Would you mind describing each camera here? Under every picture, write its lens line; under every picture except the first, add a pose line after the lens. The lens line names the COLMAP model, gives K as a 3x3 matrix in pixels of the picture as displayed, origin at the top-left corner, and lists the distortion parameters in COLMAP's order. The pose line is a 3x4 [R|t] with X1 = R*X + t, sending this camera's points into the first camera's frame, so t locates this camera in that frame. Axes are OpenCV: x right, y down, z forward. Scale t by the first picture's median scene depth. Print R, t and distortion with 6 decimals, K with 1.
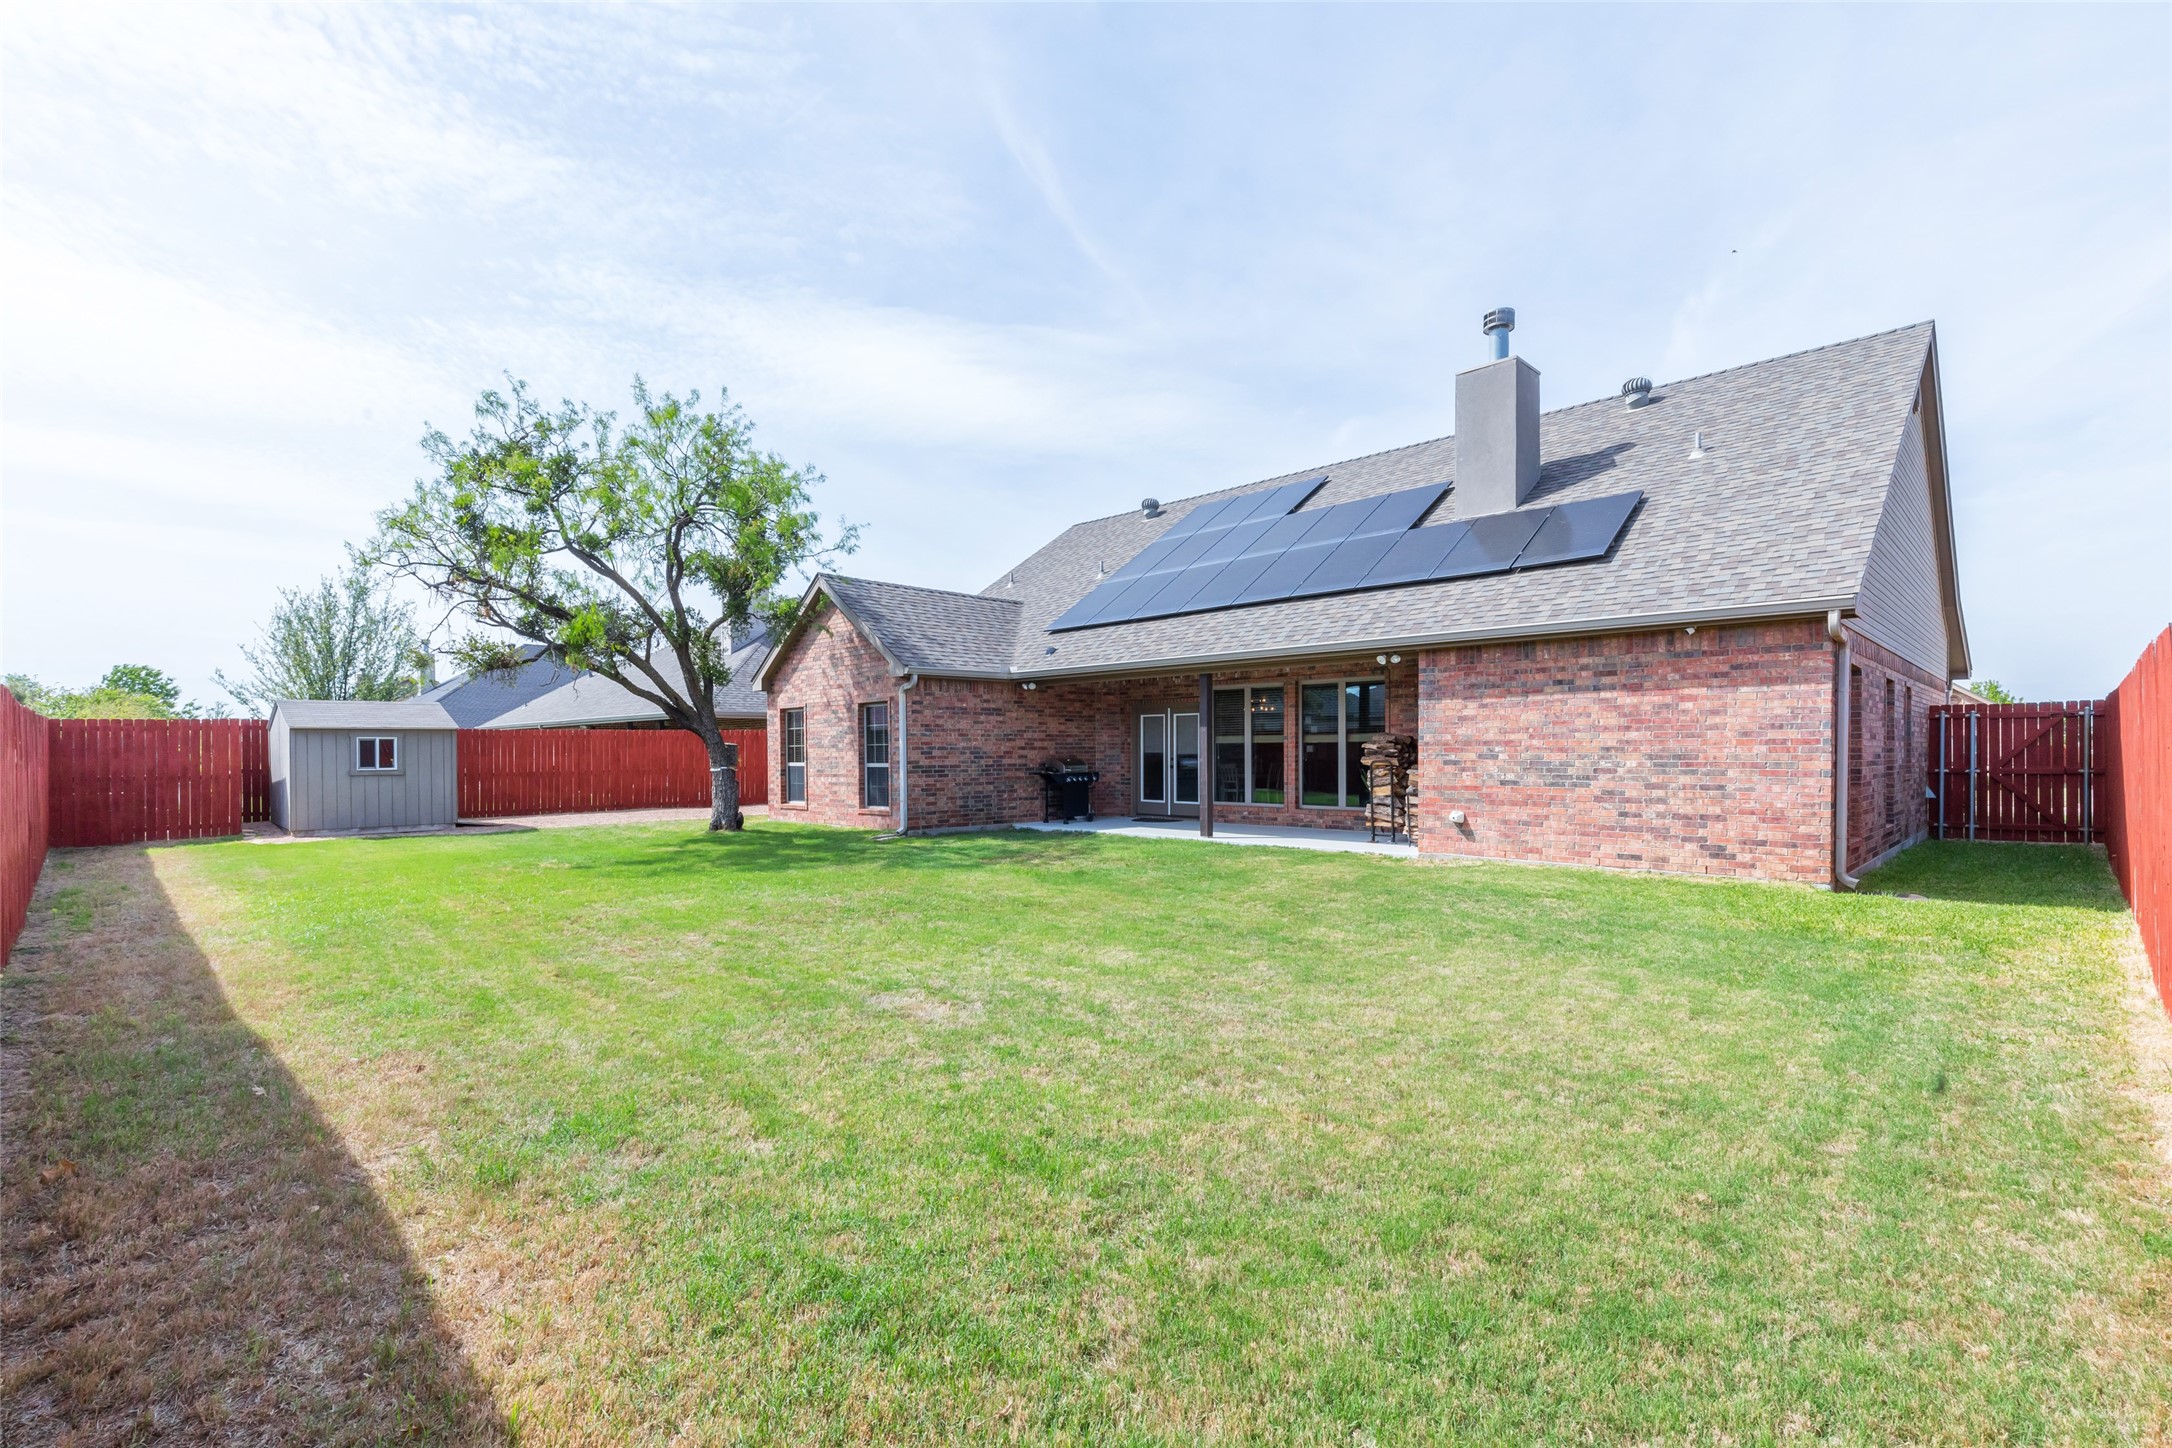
lens RADIAL K [[980.0, 0, 1077.8], [0, 980.0, 736.1], [0, 0, 1]] dist [0.003498, 0.000304]
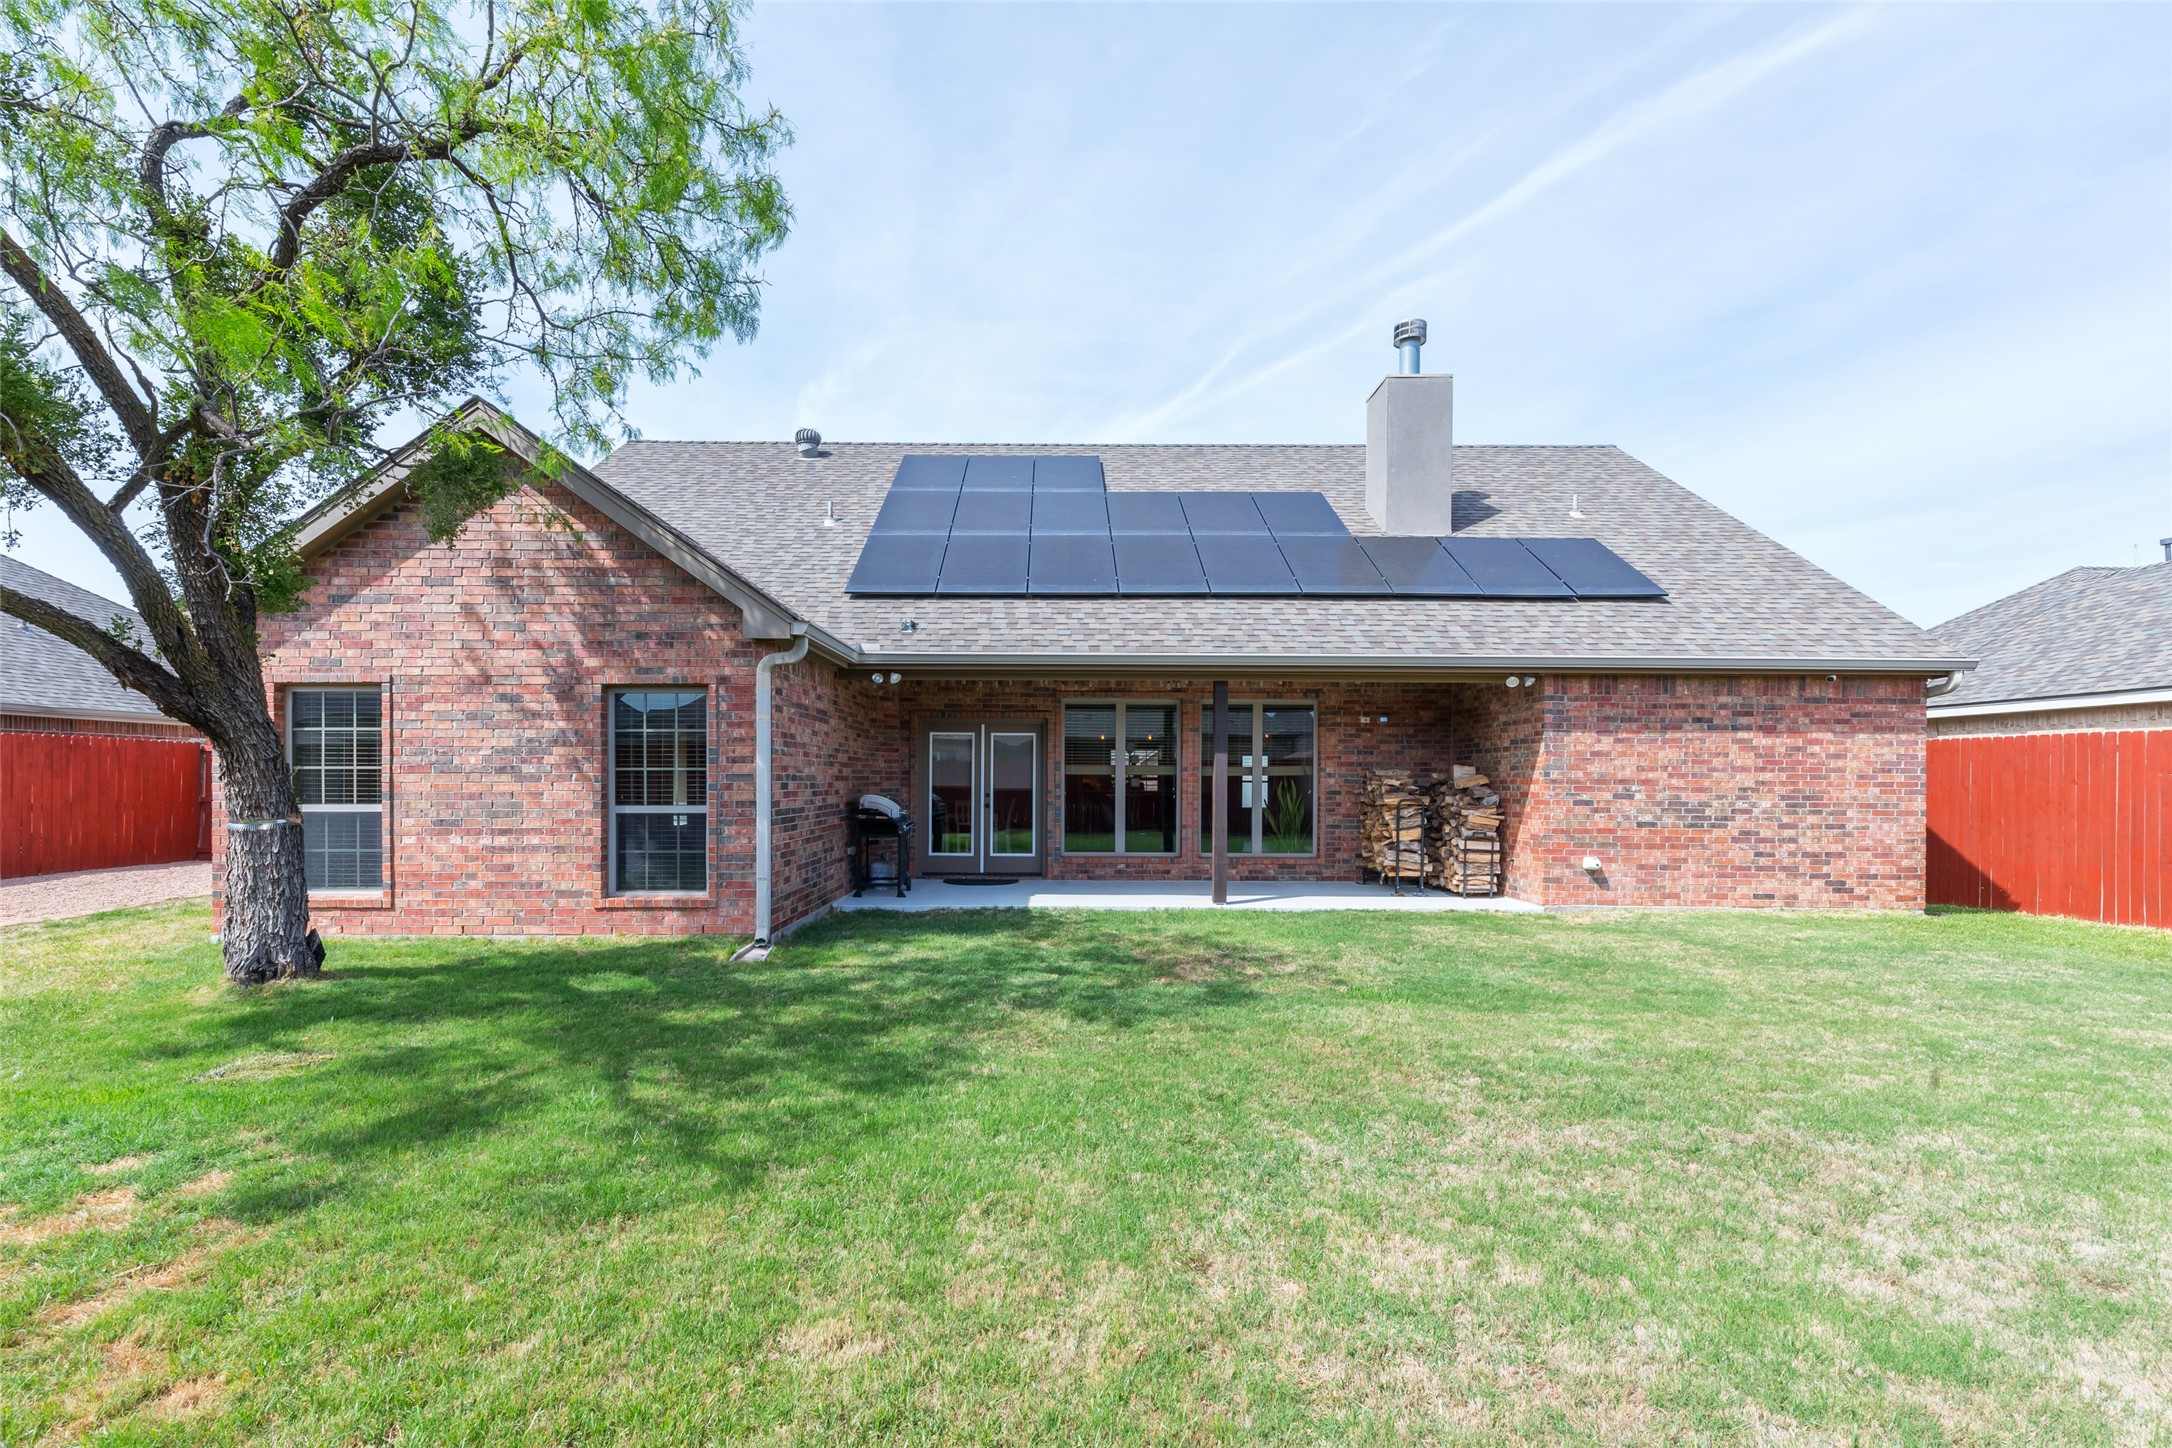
lens RADIAL K [[983.4, 0, 1054.5], [0, 983.4, 778.9], [0, 0, 1]] dist [0.005184, 0.000289]
pose [[0.705211, 0.009639, 0.708932, -0.435323], [-0.020369, 0.999770, 0.006670, 0.006539], [-0.708705, -0.019144, 0.705245, 0.517076]]
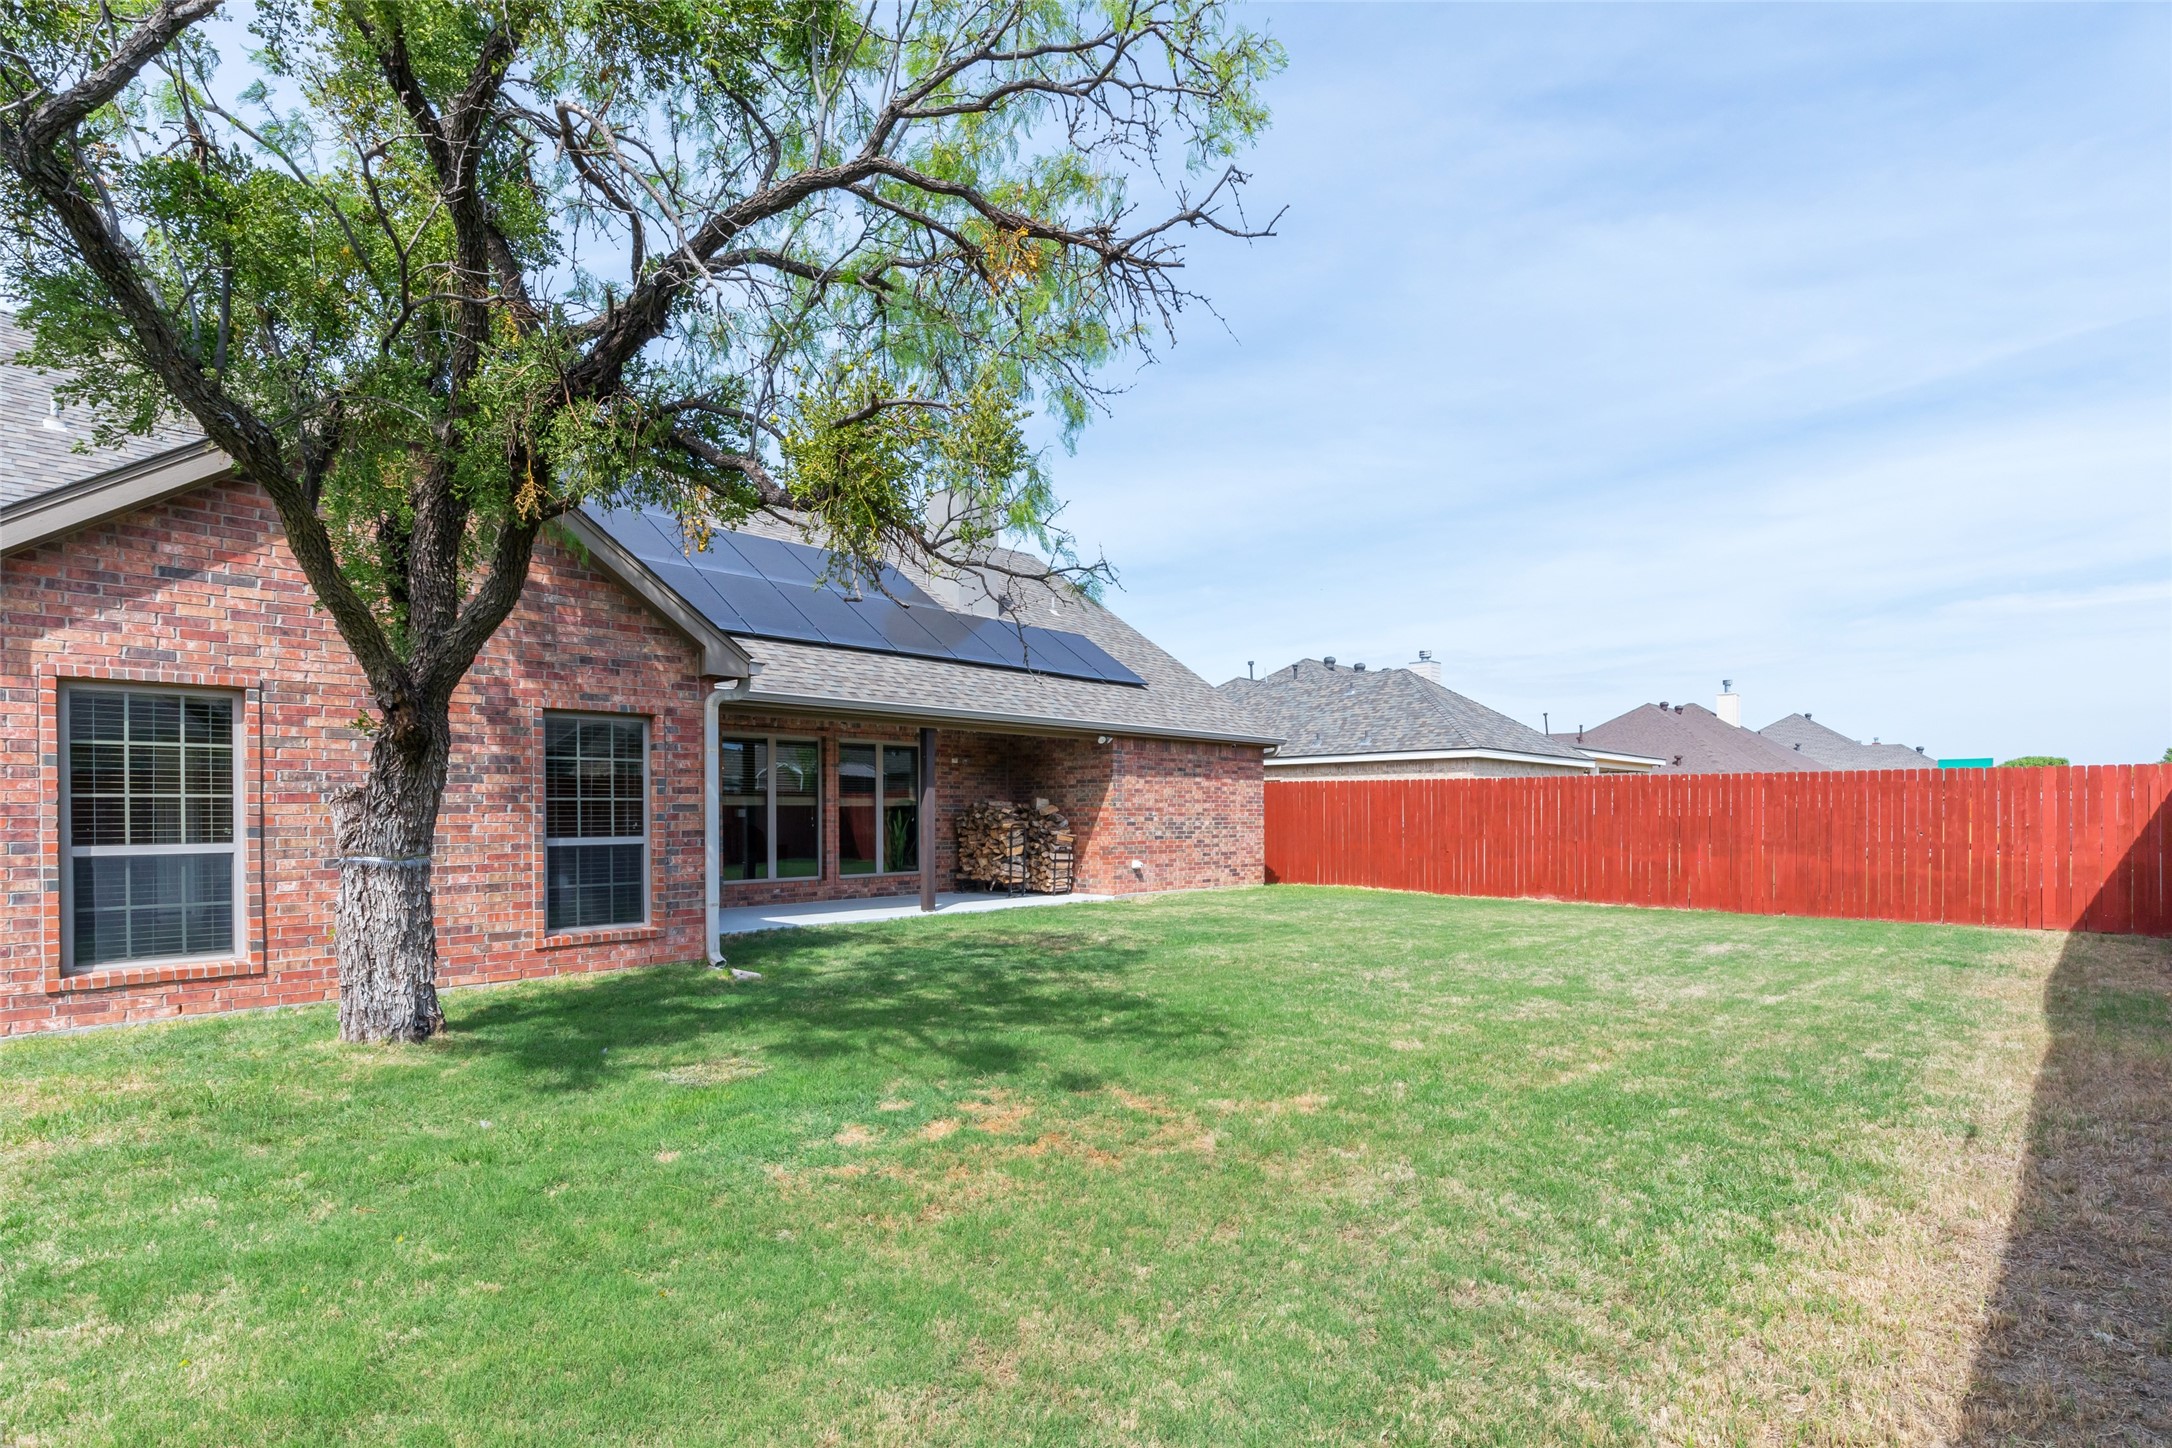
lens RADIAL K [[1060.5, 0, 1087.6], [0, 1060.5, 812.9], [0, 0, 1]] dist [-0.000744, -0.000023]
pose [[-0.022777, 0.005681, 0.999724, -0.762161], [-0.014167, 0.999882, -0.006005, 0.015863], [-0.999640, -0.014300, -0.022694, 0.796712]]
